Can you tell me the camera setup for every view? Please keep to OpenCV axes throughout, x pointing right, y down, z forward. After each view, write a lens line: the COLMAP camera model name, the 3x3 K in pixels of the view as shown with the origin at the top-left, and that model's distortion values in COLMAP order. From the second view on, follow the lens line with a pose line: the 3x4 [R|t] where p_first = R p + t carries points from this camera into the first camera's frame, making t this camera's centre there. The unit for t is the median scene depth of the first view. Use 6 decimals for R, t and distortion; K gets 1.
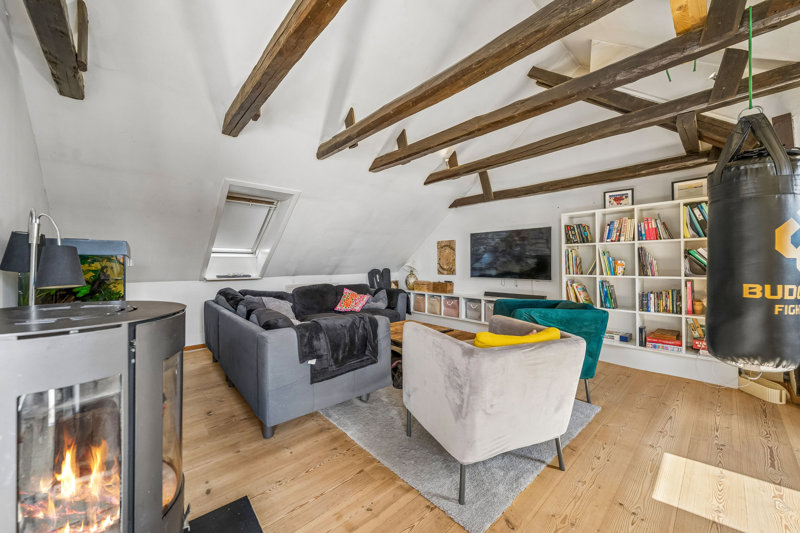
lens RADIAL K [[293.5, 0, 404.9], [0, 293.5, 263.8], [0, 0, 1]] dist [0.001138, 0.000104]
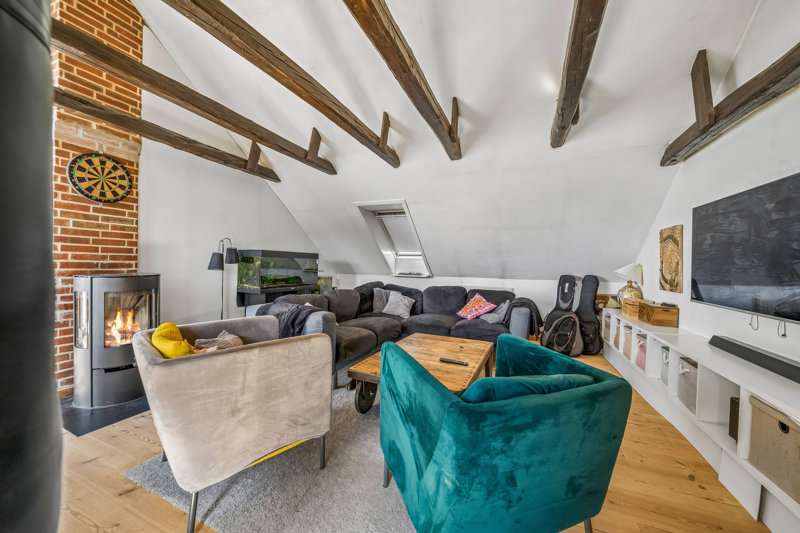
lens RADIAL K [[293.5, 0, 404.2], [0, 293.5, 264.5], [0, 0, 1]] dist [0.001138, 0.000104]
pose [[0.413455, 0.014698, -0.910406, 0.520286], [-0.022803, 0.999723, 0.005784, -0.004732], [0.910239, 0.018368, 0.413676, 0.422680]]
